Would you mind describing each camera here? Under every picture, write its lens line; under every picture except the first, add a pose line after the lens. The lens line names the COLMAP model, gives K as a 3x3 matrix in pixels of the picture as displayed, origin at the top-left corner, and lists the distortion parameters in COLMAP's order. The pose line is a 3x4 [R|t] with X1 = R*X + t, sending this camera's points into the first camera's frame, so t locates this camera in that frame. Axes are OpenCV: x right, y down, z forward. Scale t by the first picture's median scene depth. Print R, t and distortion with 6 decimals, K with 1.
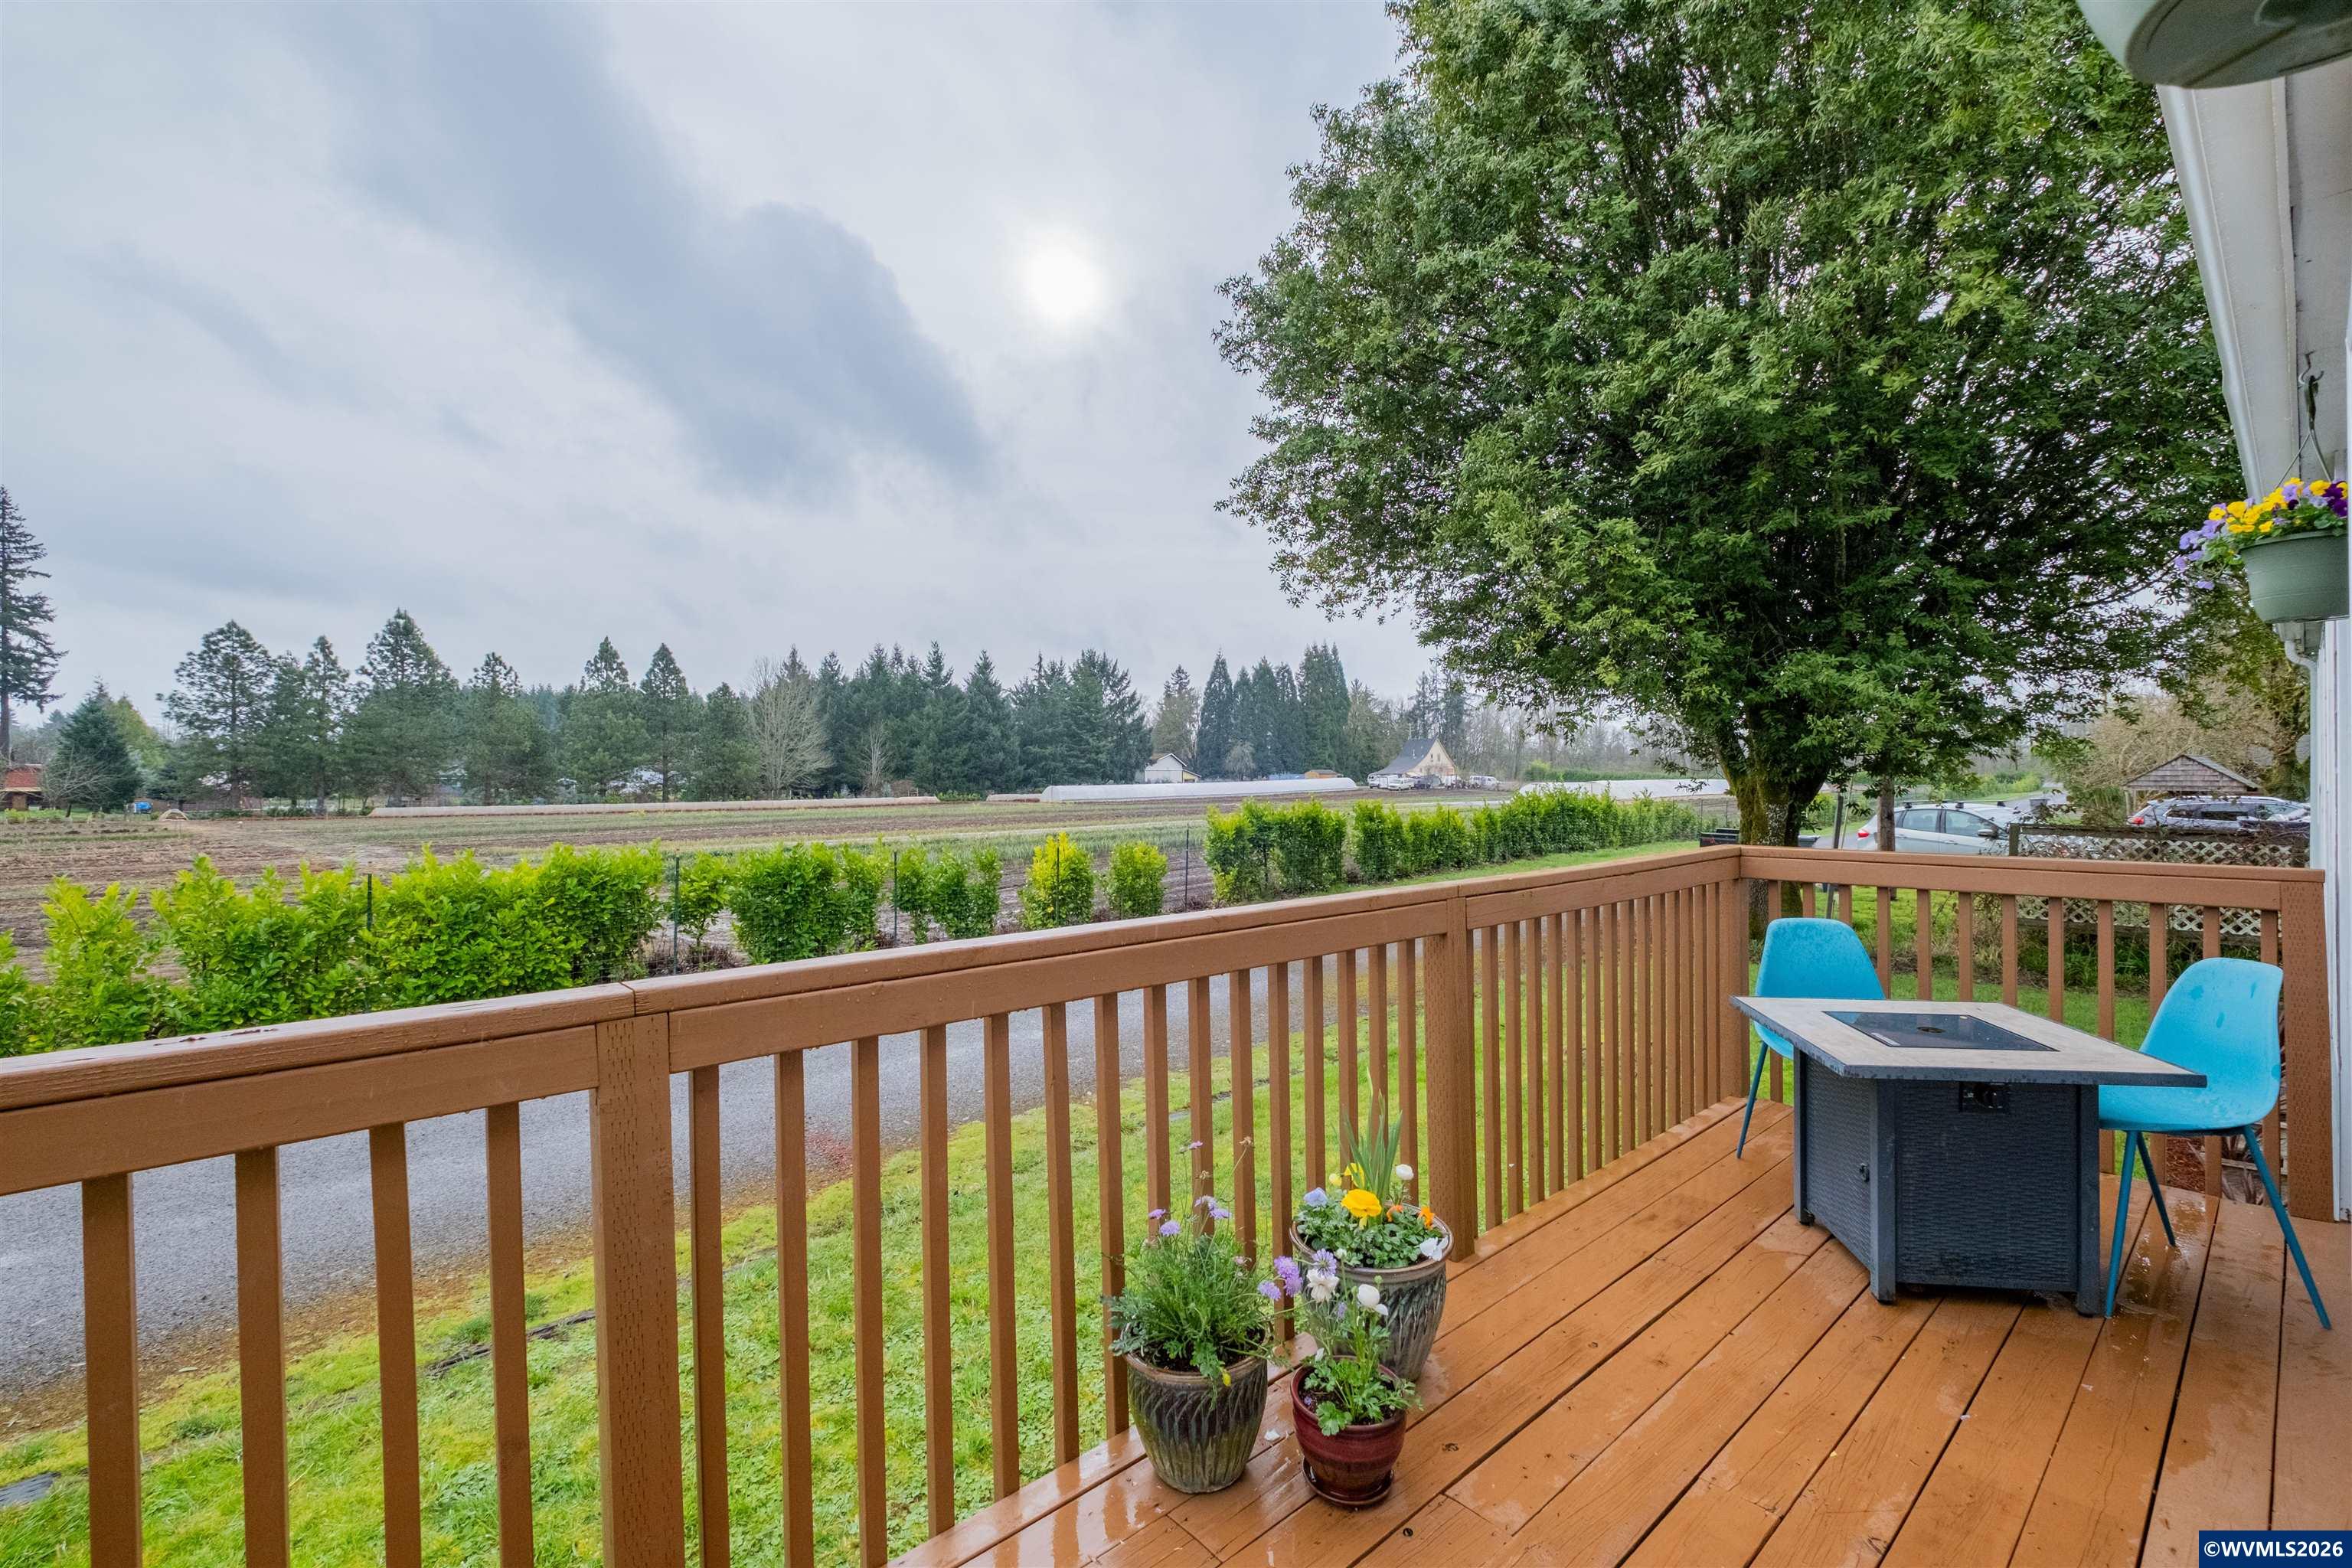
lens RADIAL K [[995.9, 0, 1183.0], [0, 995.9, 789.7], [0, 0, 1]] dist [-0.004754, -0.000399]
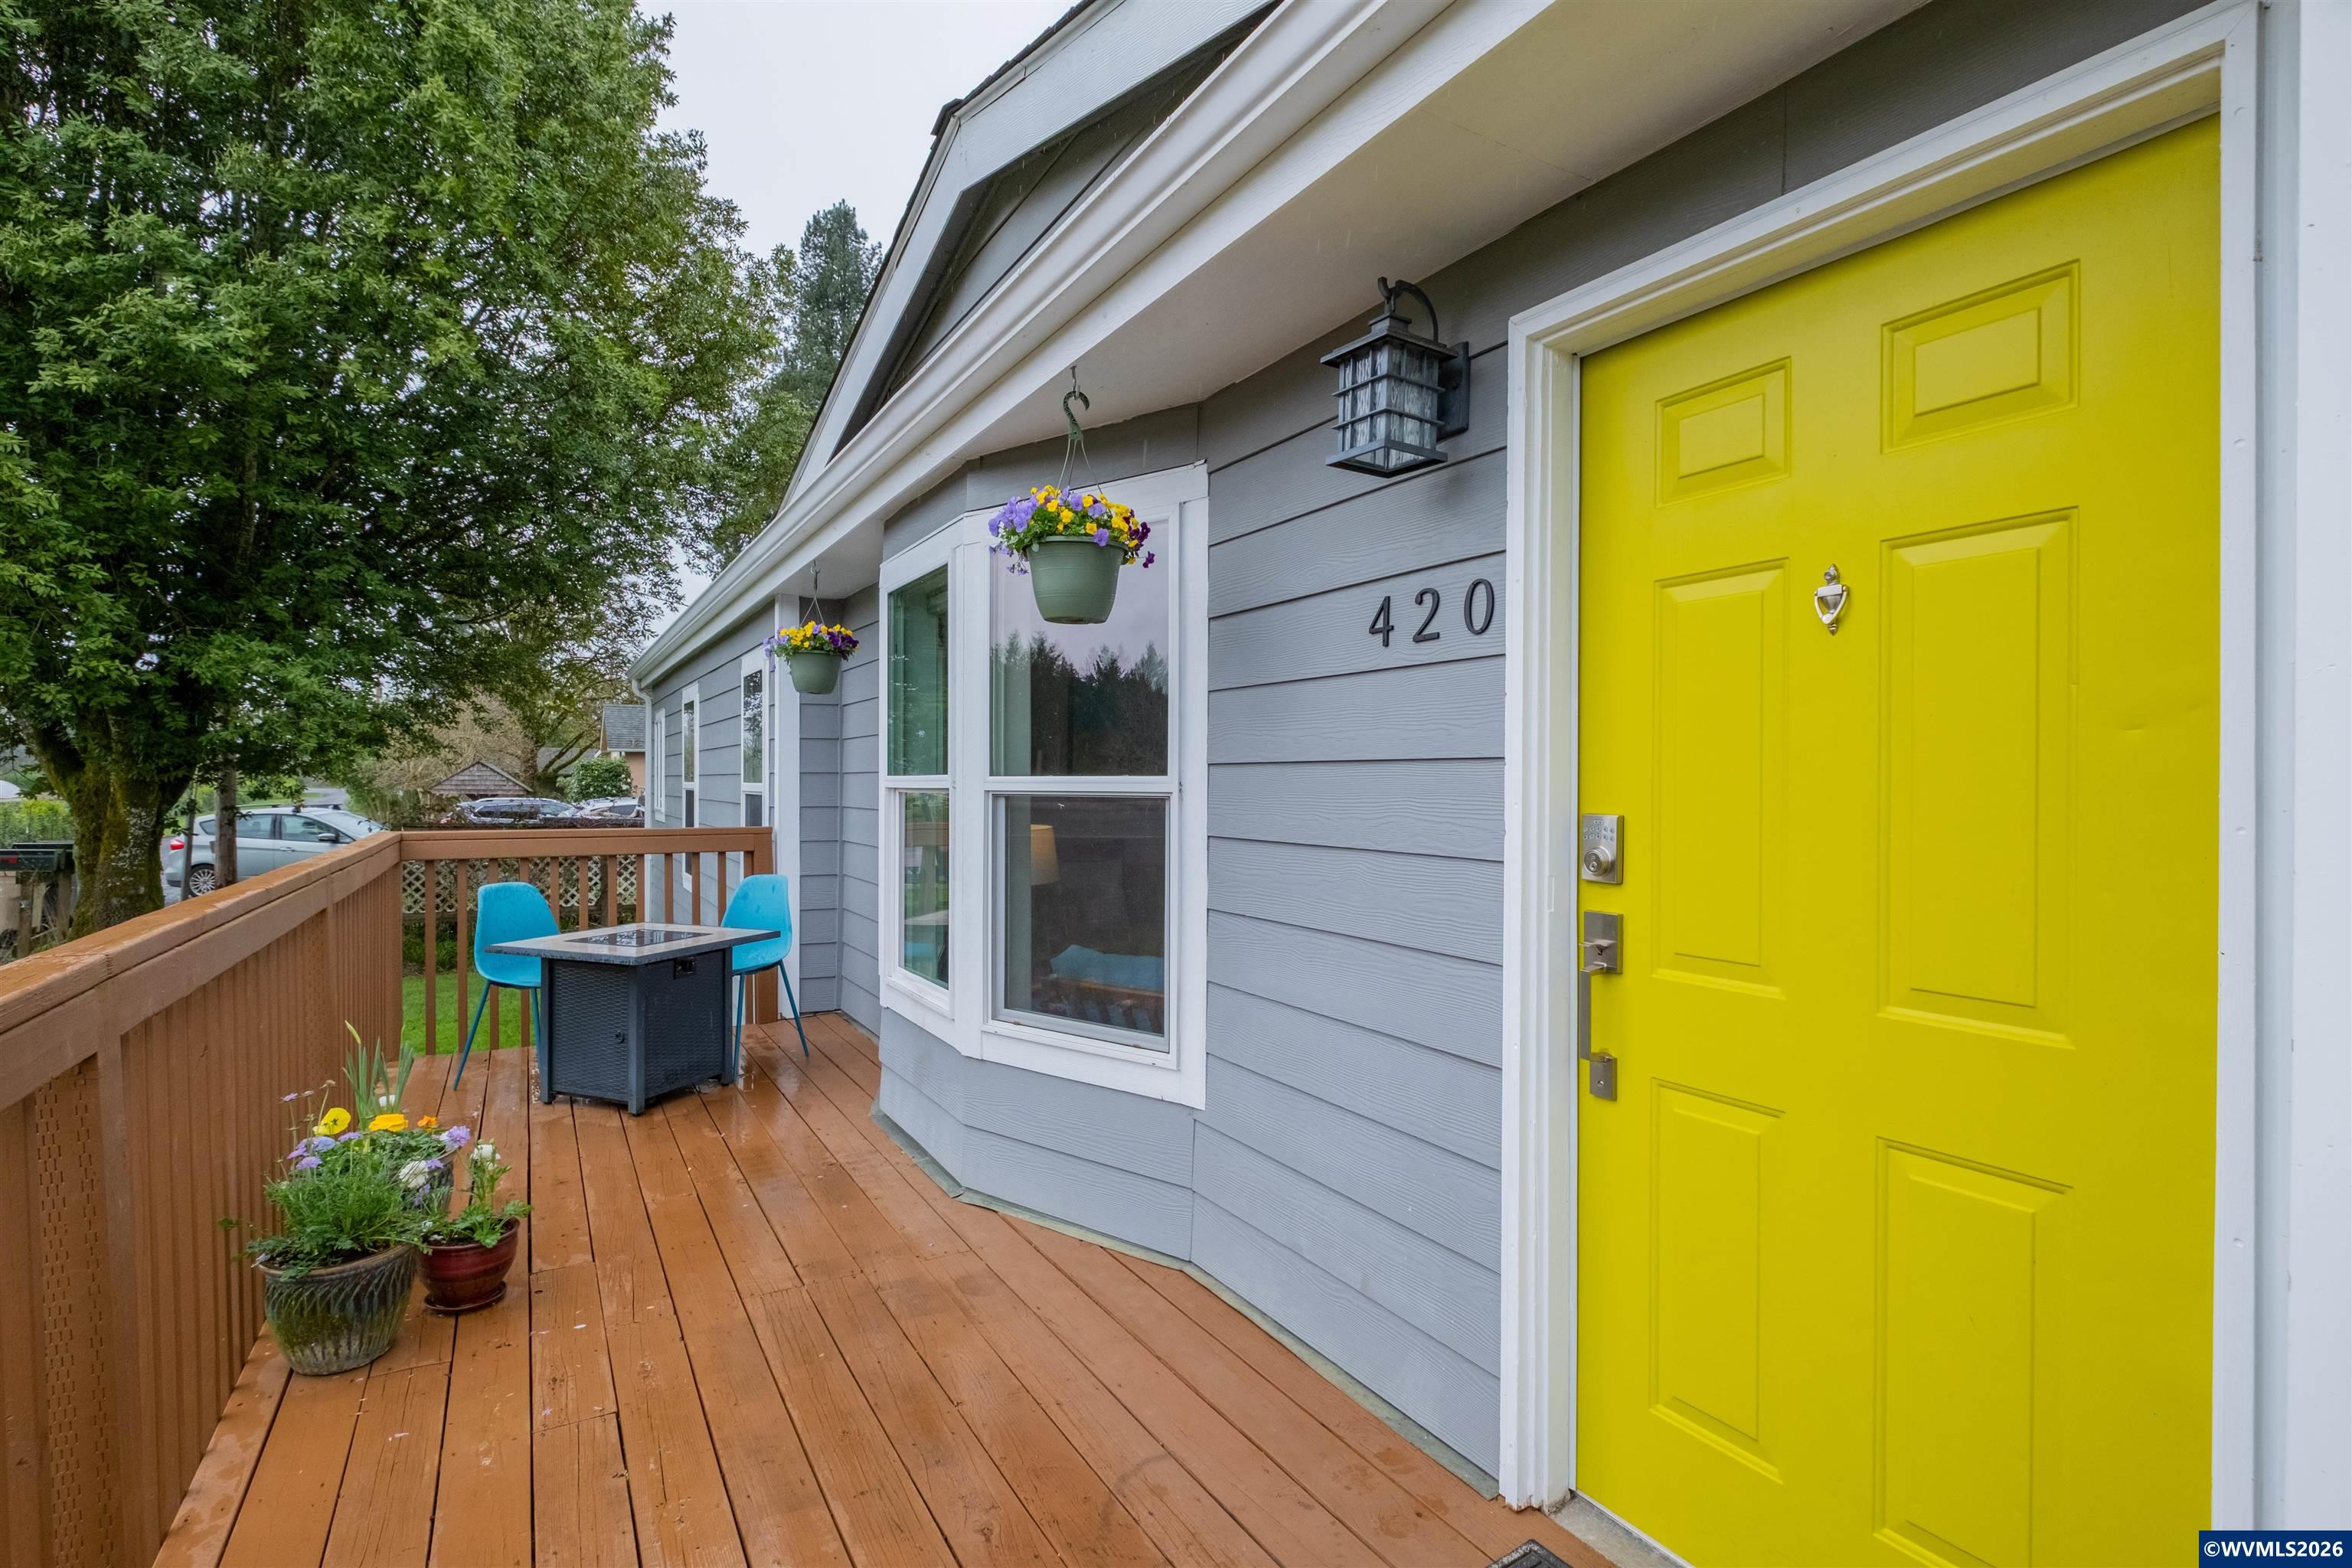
lens RADIAL K [[1144.2, 0, 1174.7], [0, 1144.2, 786.4], [0, 0, 1]] dist [-0.000281, -0.000035]
pose [[0.198709, 0.003951, 0.980051, -0.220558], [0.004459, 0.999978, -0.004936, 0.007050], [-0.980048, 0.005350, 0.198687, -0.039564]]
